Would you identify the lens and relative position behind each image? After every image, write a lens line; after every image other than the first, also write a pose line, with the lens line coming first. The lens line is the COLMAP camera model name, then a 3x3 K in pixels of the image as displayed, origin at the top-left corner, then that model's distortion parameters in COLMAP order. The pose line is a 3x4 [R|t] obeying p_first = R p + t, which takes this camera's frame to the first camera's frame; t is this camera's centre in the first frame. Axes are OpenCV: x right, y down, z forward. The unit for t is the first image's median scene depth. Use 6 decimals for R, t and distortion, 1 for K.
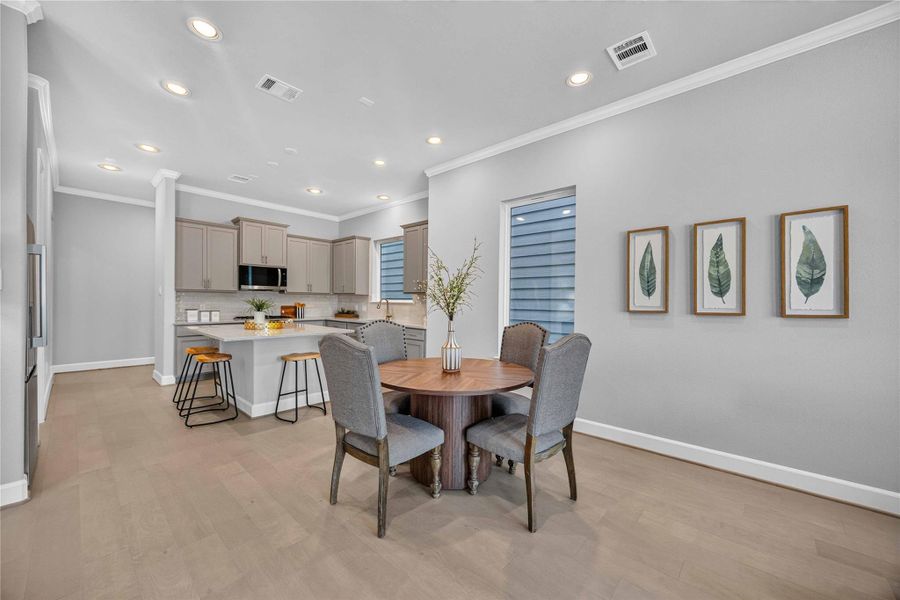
lens RADIAL K [[344.5, 0, 450.8], [0, 344.5, 306.2], [0, 0, 1]] dist [-0.001695, -0.000439]
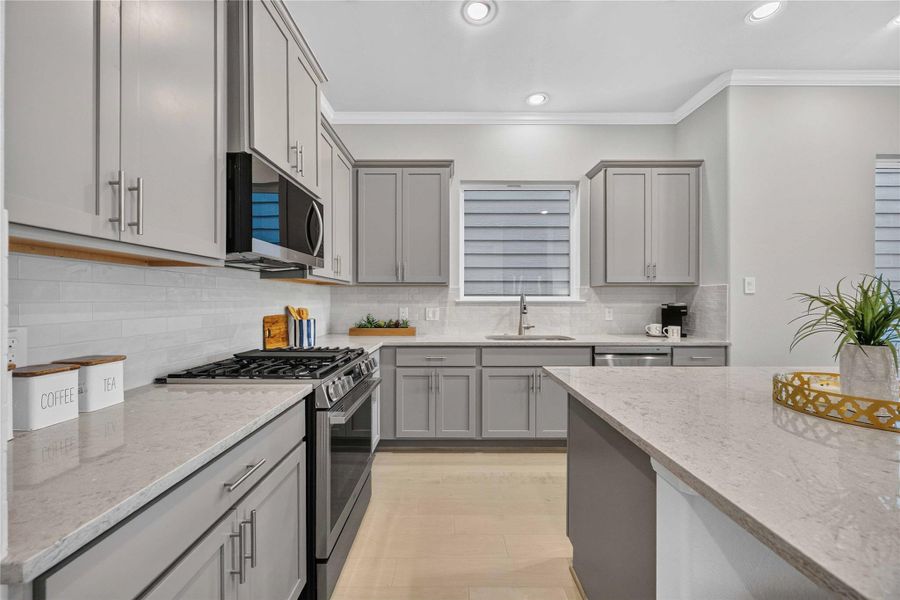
lens RADIAL K [[344.5, 0, 448.9], [0, 344.5, 300.7], [0, 0, 1]] dist [-0.001695, -0.000439]
pose [[0.739258, -0.013749, 0.673282, -0.694228], [0.017155, 0.999852, 0.001581, -0.016517], [-0.673204, 0.010381, 0.739384, 0.761501]]
